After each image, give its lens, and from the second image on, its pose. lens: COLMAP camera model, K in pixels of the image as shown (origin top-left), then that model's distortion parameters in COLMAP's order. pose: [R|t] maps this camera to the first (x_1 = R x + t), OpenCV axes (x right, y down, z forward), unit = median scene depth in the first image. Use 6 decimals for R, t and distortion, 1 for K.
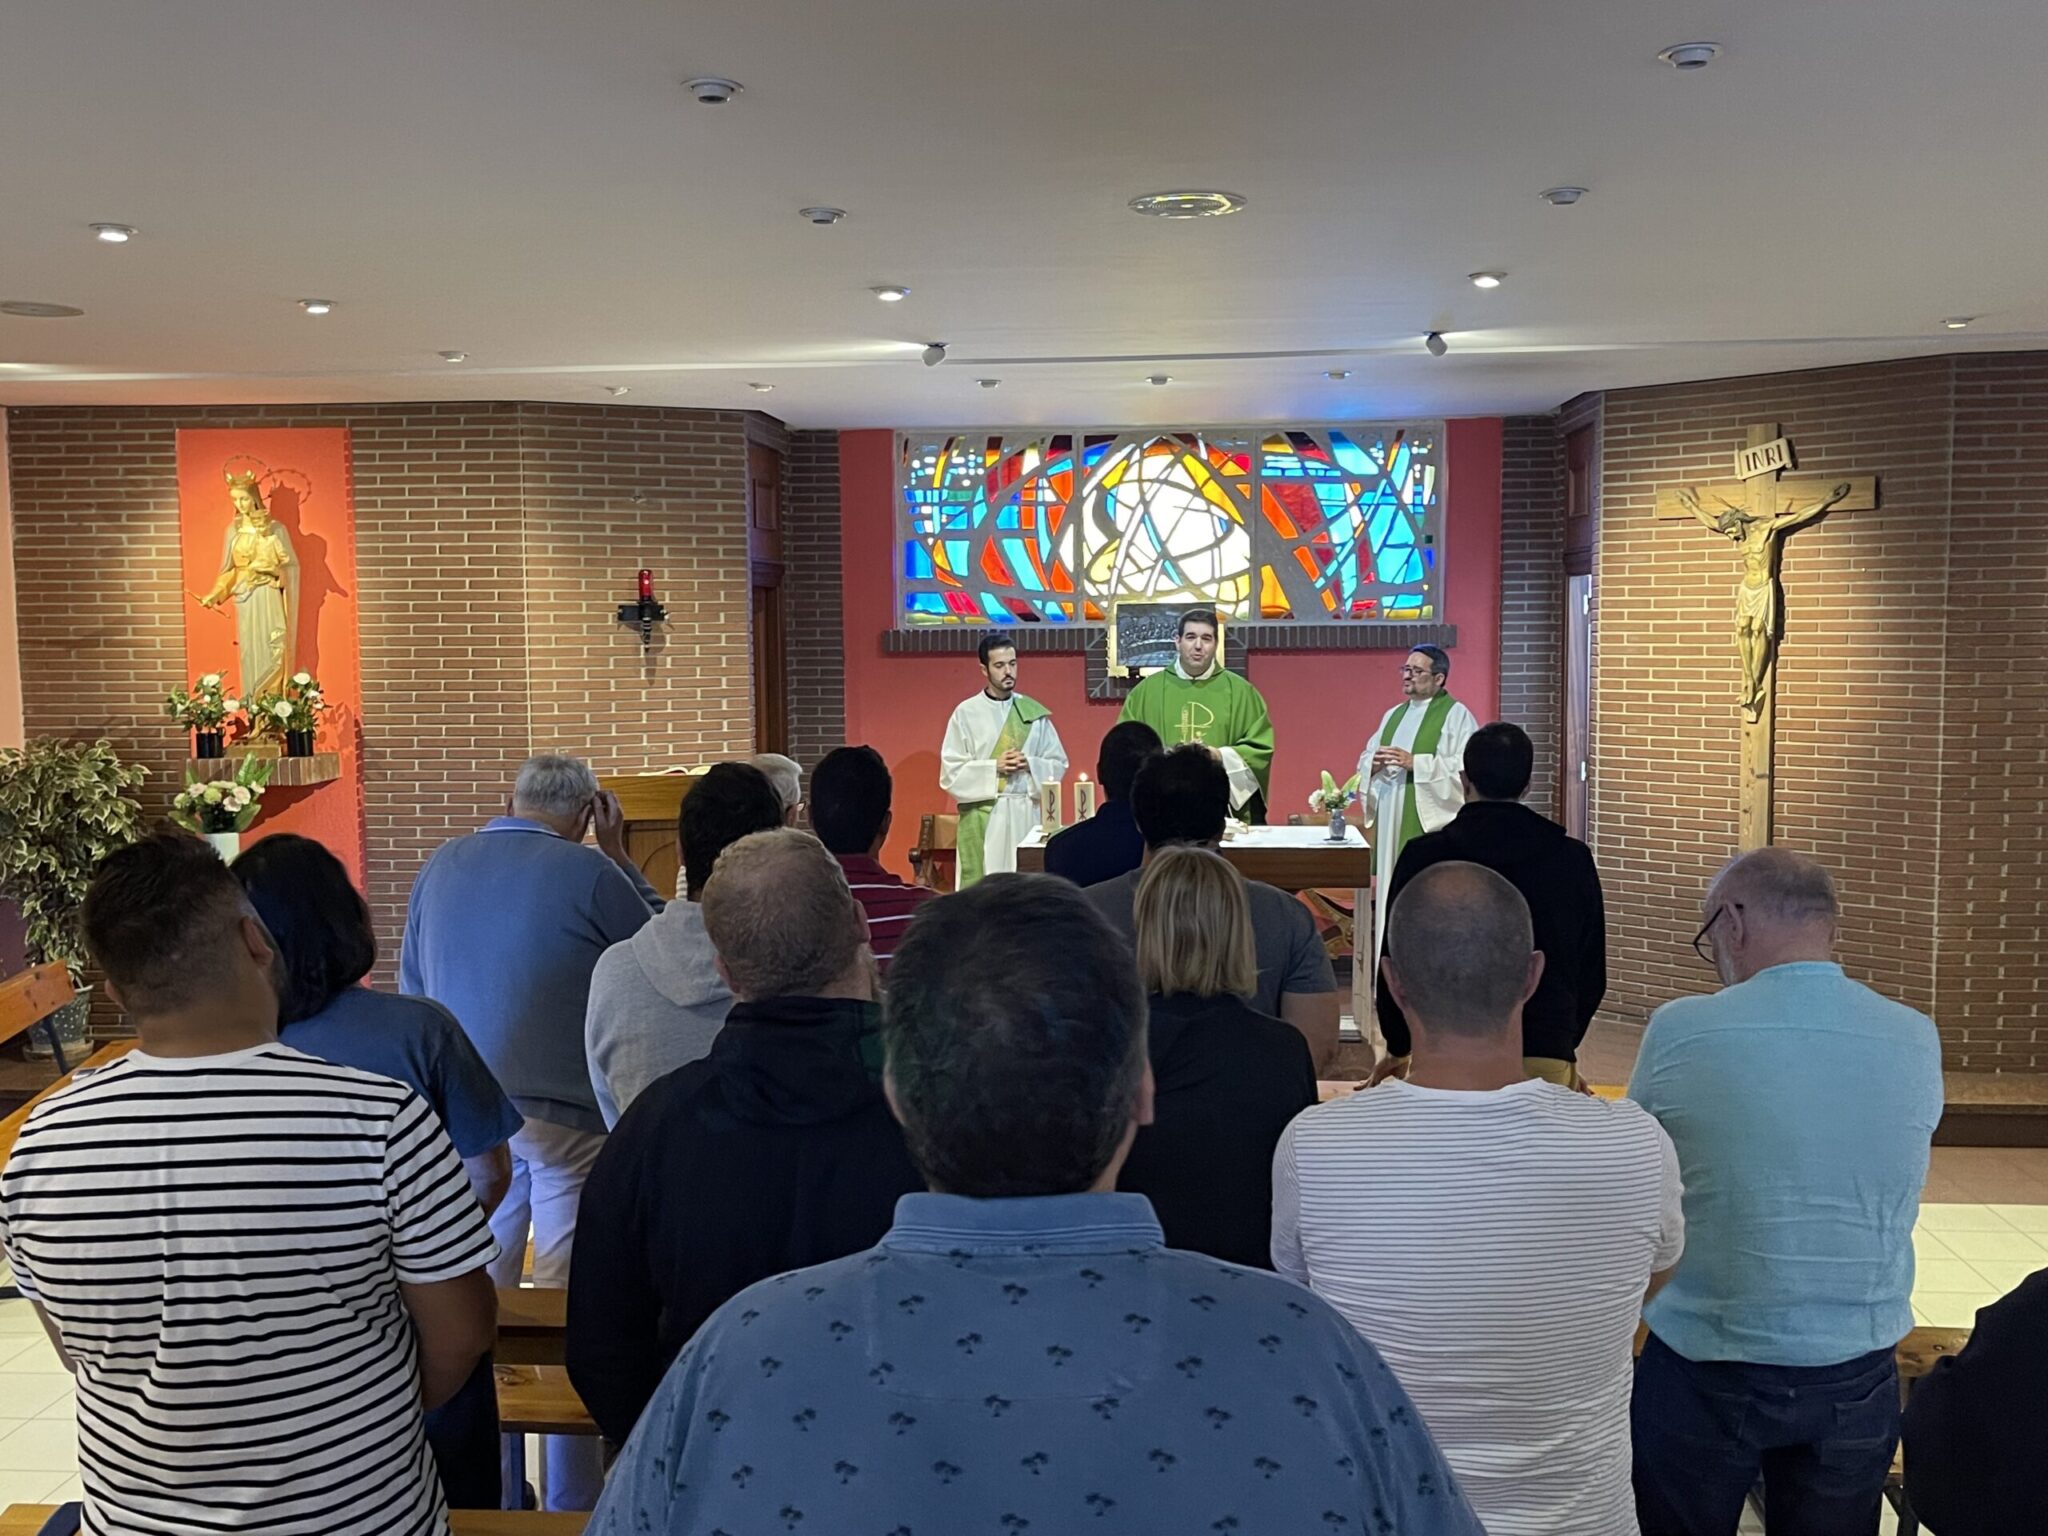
lens RADIAL K [[1966.0, 0, 1041.3], [0, 1966.0, 852.0], [0, 0, 1]] dist [0.026754, 0.000000]
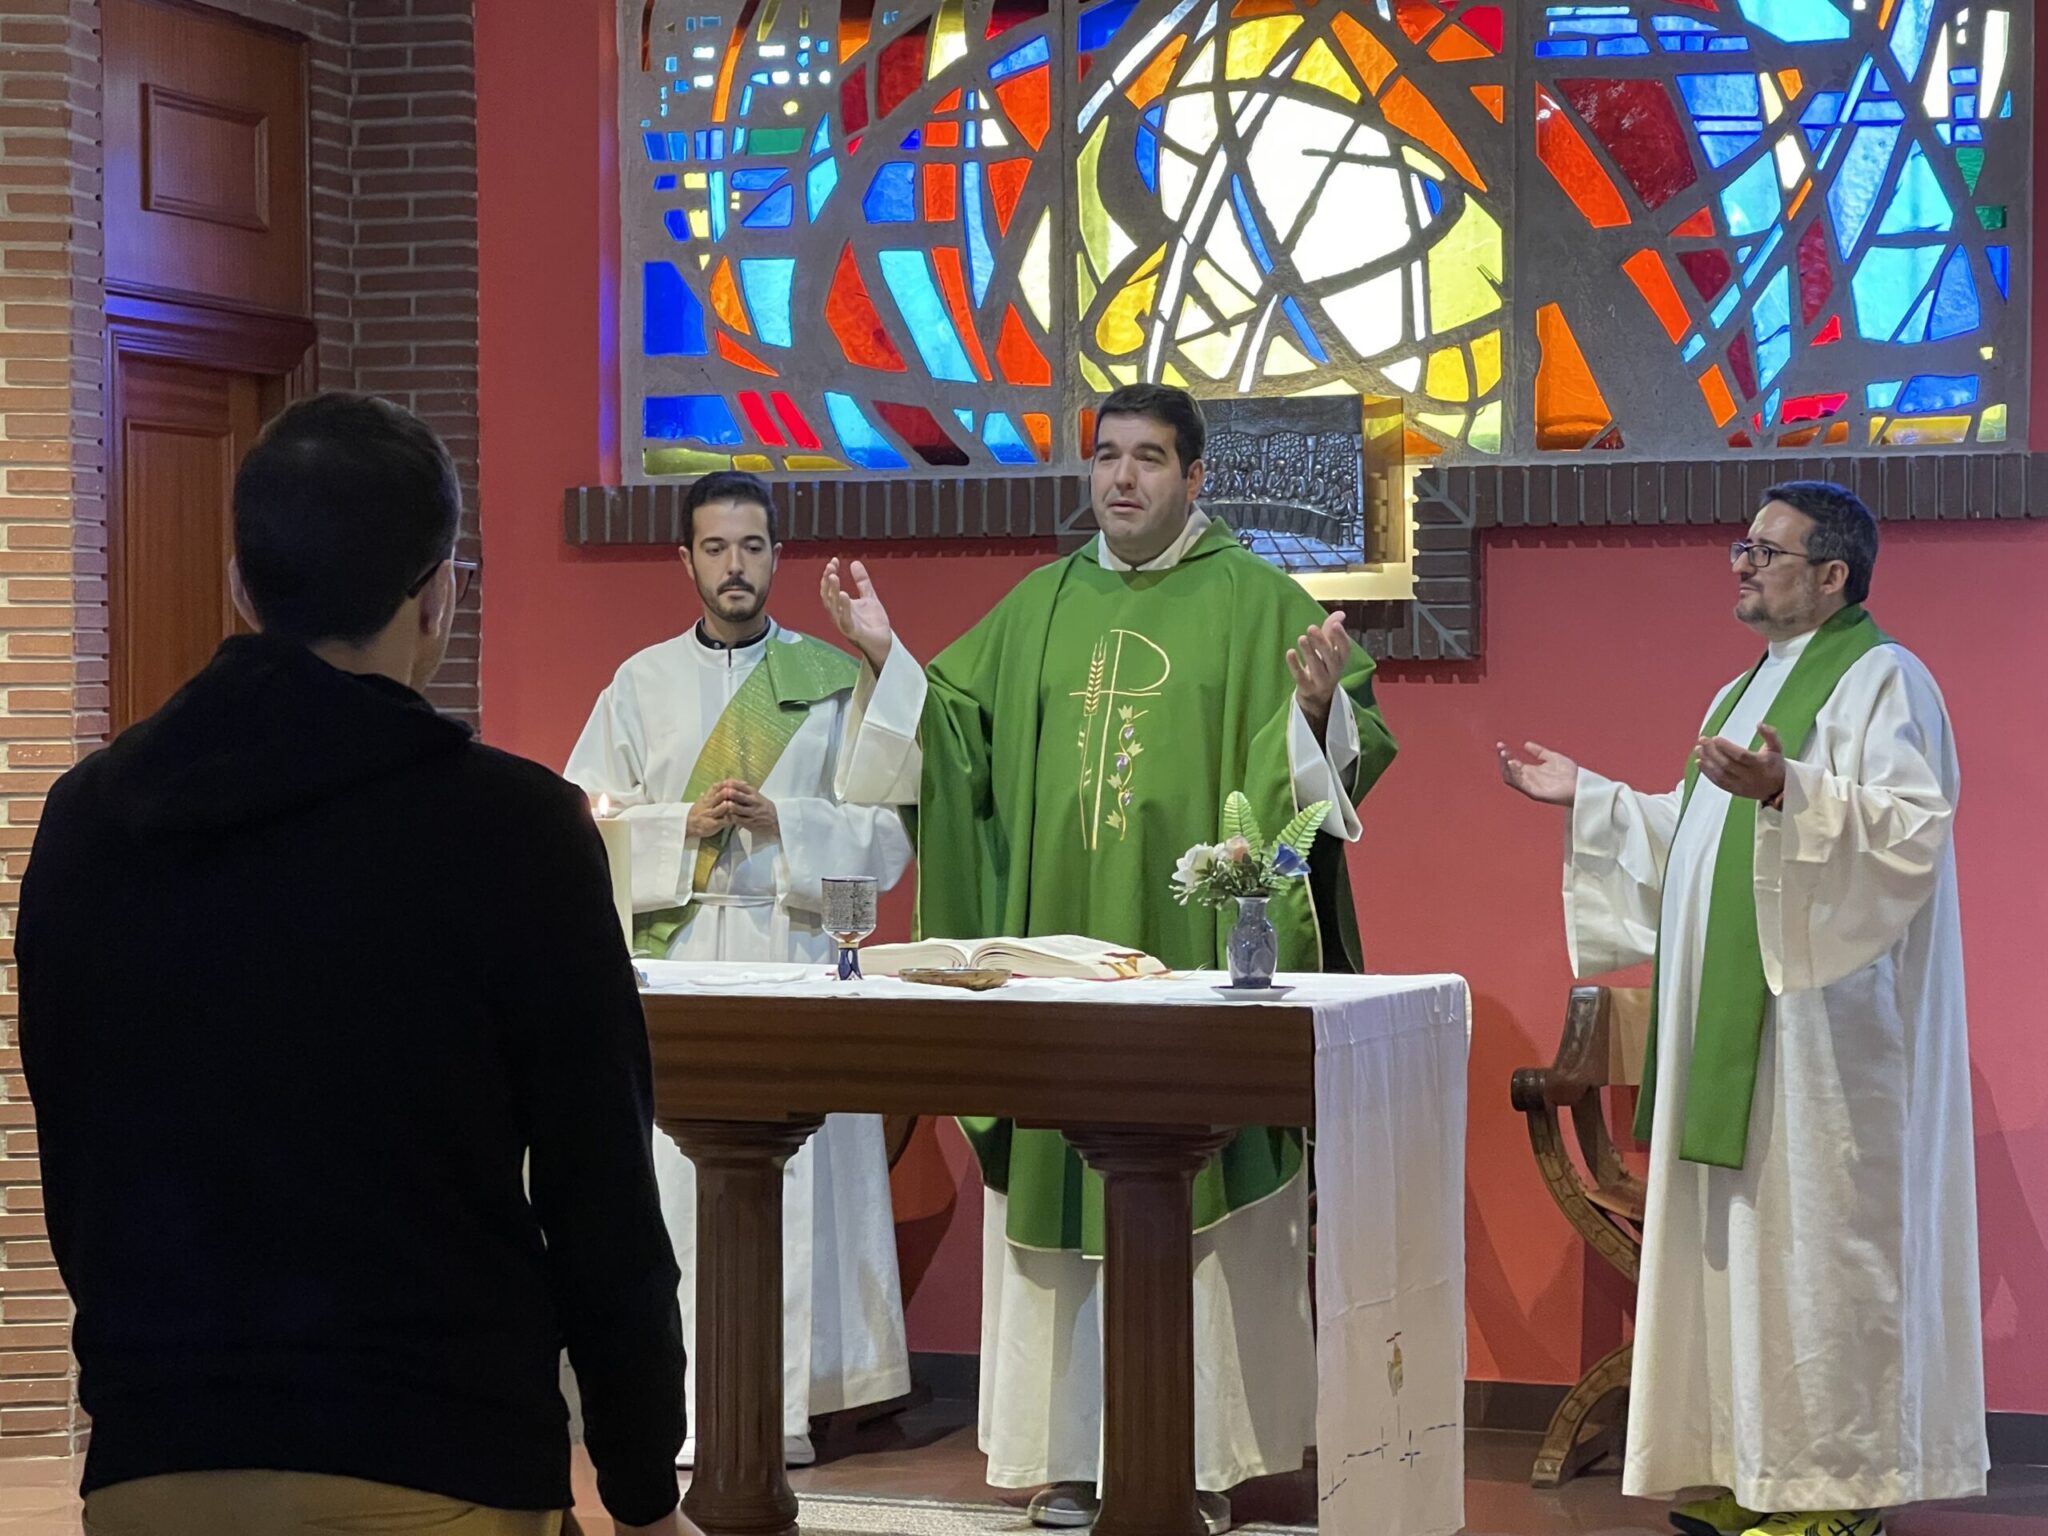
lens RADIAL K [[4596.5, 0, 1034.5], [0, 4596.5, 763.4], [0, 0, 1]] dist [0.216563, 0.000000]
pose [[0.961359, 0.009359, -0.275140, 0.265726], [-0.038029, 0.994356, -0.099050, 0.028418], [0.272660, 0.105686, 0.956288, 0.167893]]
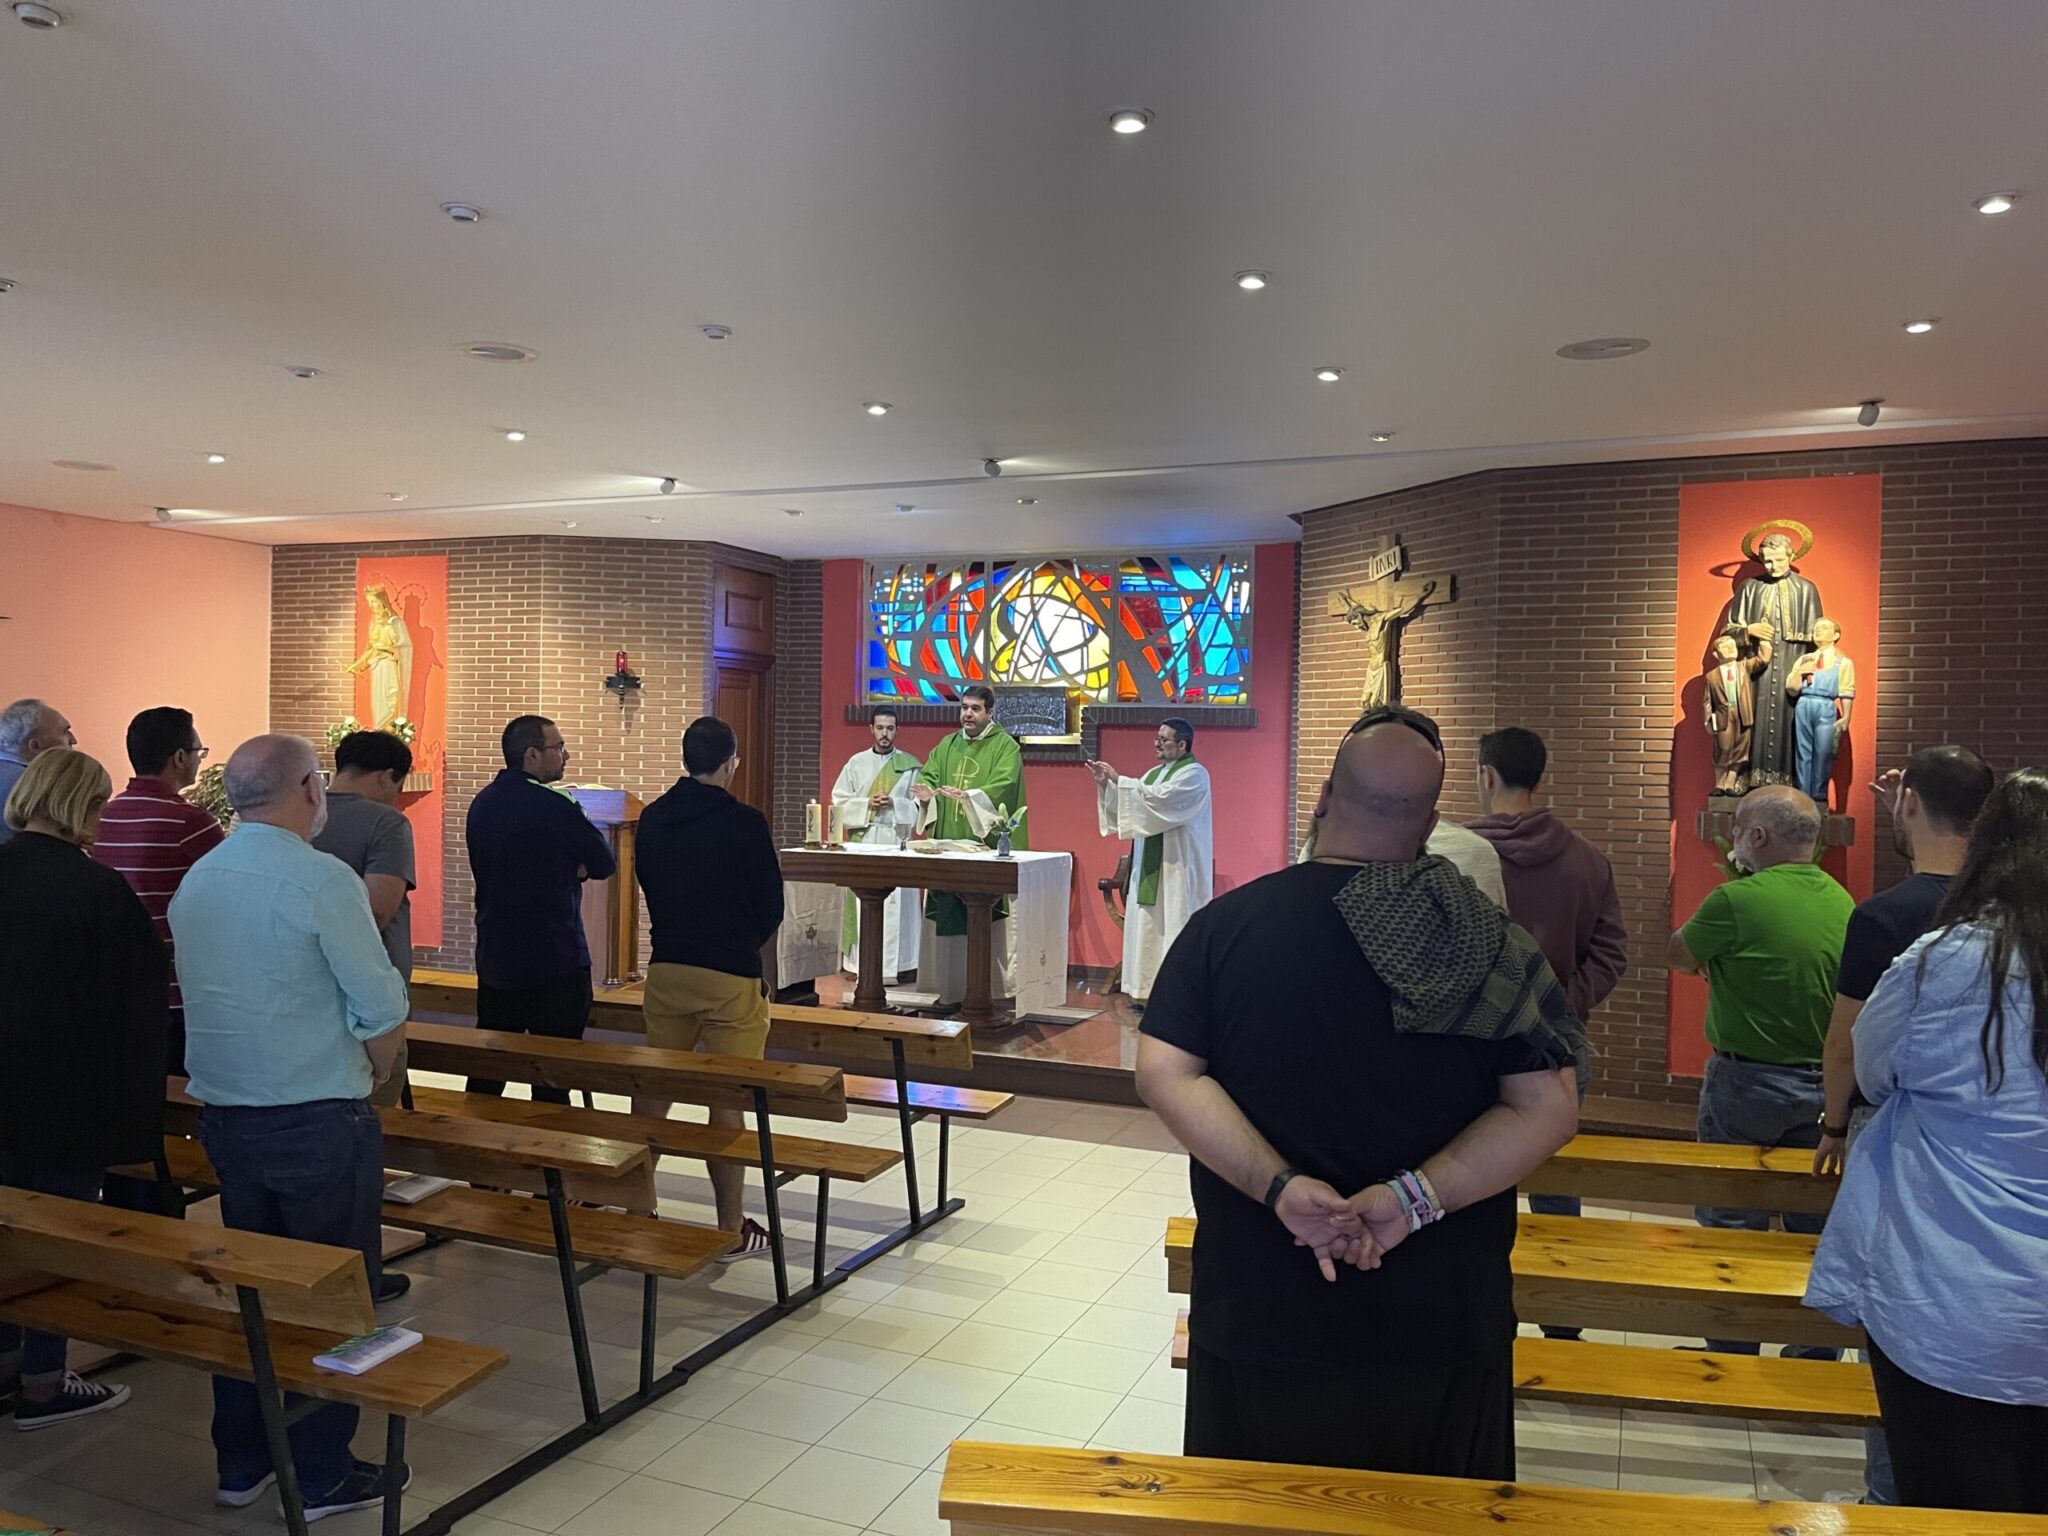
lens RADIAL K [[1535.5, 0, 1007.4], [0, 1535.5, 780.1], [0, 0, 1]] dist [0.026179, -0.000146]
pose [[0.947667, 0.034114, -0.317432, 0.372161], [-0.065665, 0.993844, -0.089230, 0.025827], [0.312434, 0.105405, 0.944074, 0.046059]]
